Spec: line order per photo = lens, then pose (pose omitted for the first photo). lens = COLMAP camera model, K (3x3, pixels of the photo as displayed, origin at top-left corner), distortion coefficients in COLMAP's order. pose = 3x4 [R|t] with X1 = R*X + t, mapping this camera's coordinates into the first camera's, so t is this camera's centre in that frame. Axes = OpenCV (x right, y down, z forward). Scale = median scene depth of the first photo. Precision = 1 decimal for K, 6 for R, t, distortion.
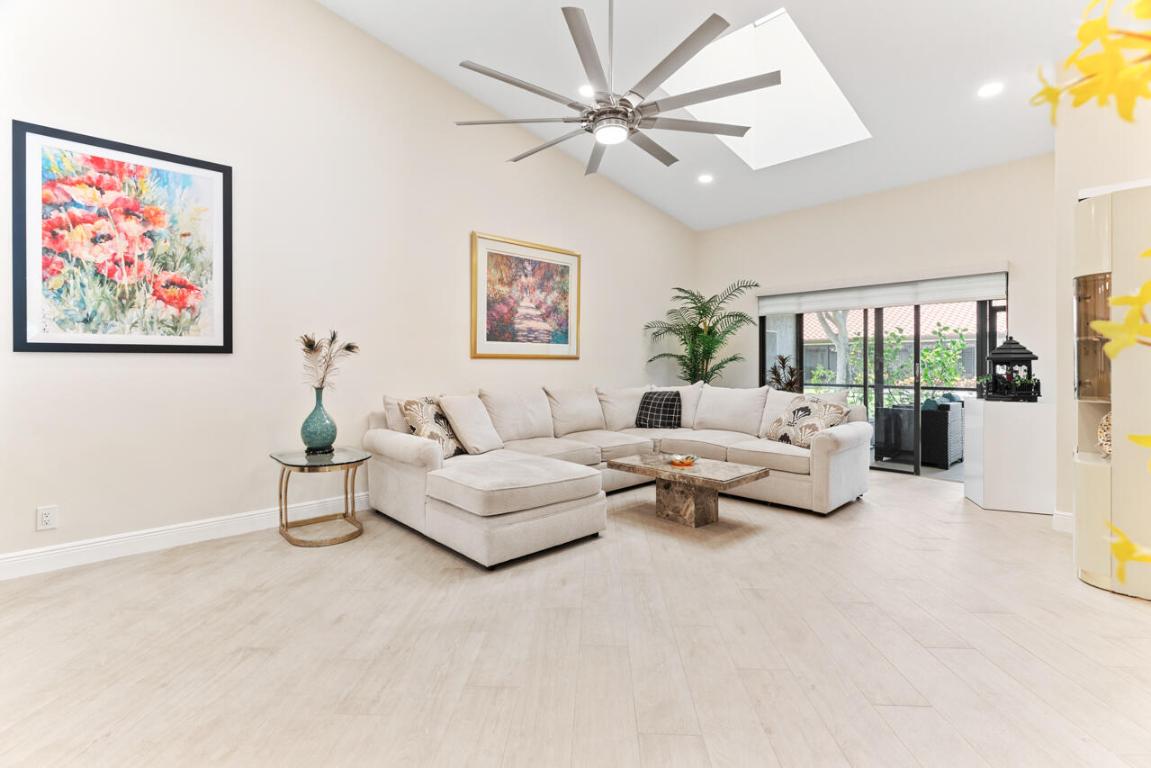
lens RADIAL K [[521.9, 0, 579.4], [0, 521.9, 363.2], [0, 0, 1]] dist [0.000897, 0.000574]
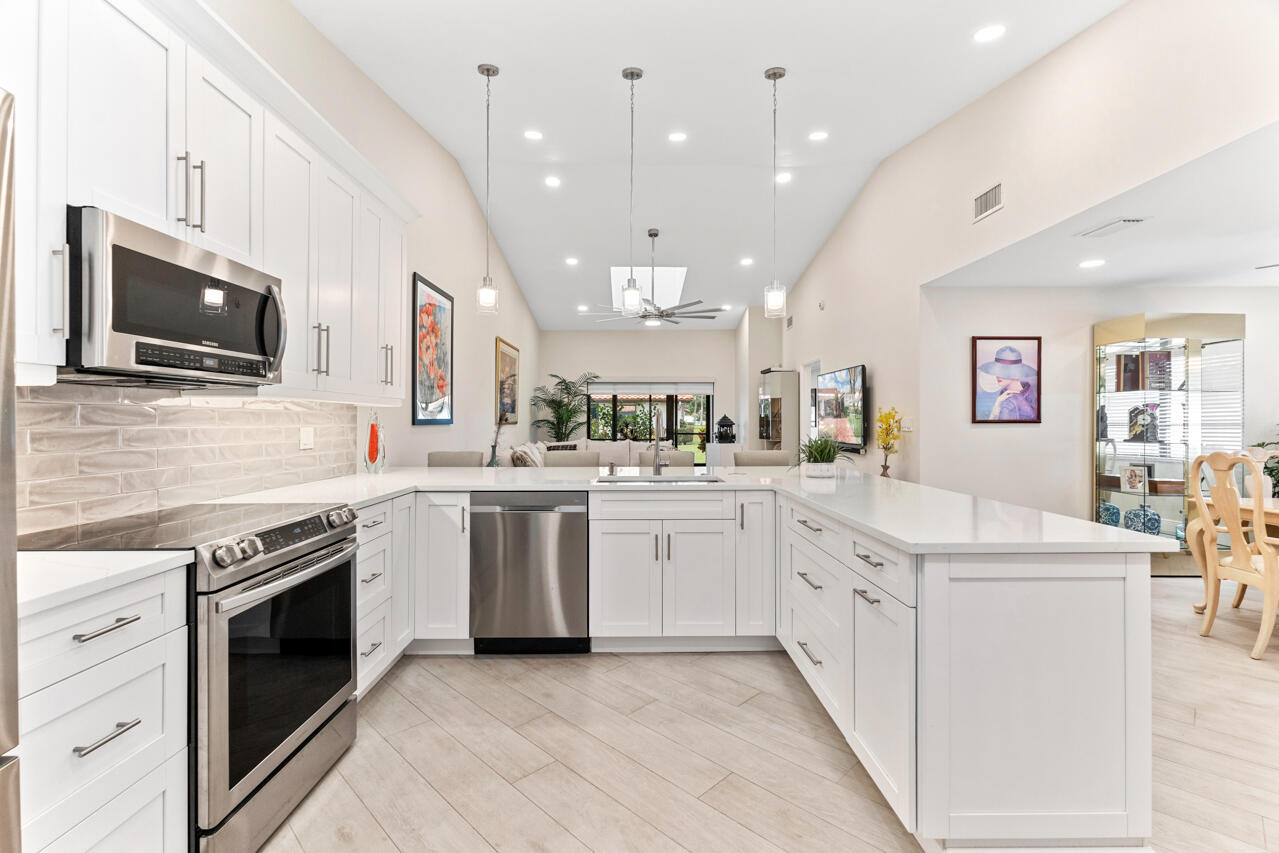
lens RADIAL K [[591.4, 0, 647.1], [0, 591.4, 419.1], [0, 0, 1]] dist [-0.000994, -0.000017]
pose [[0.663766, 0.002878, 0.747934, -1.618435], [-0.002750, 0.999995, -0.001407, -0.032331], [-0.747935, -0.001123, 0.663771, -0.544265]]
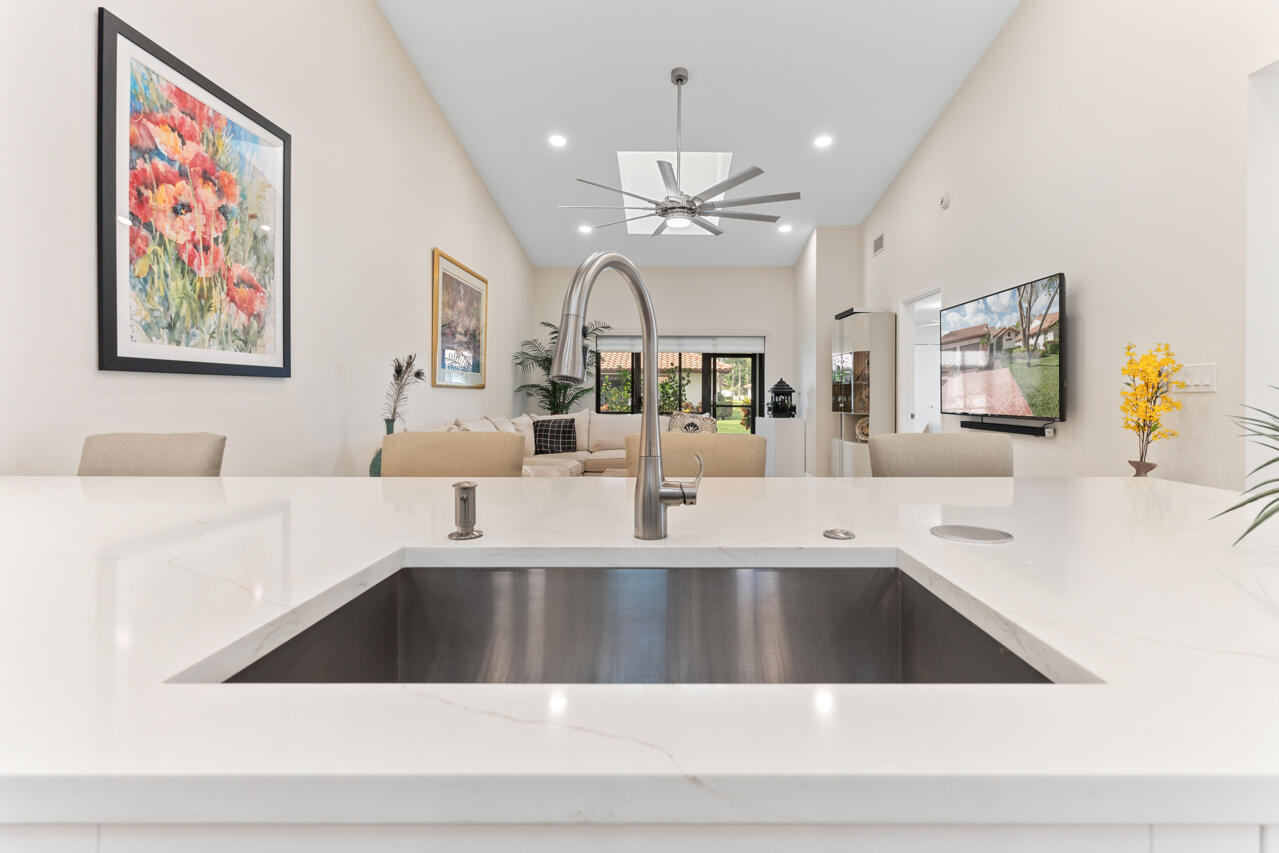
lens RADIAL K [[591.2, 0, 675.2], [0, 591.2, 396.3], [0, 0, 1]] dist [-0.000007, -0.000136]
pose [[0.674355, 0.001535, 0.738405, -0.965359], [-0.004718, 0.999986, 0.002231, 0.004533], [-0.738392, -0.004988, 0.674353, -0.008741]]
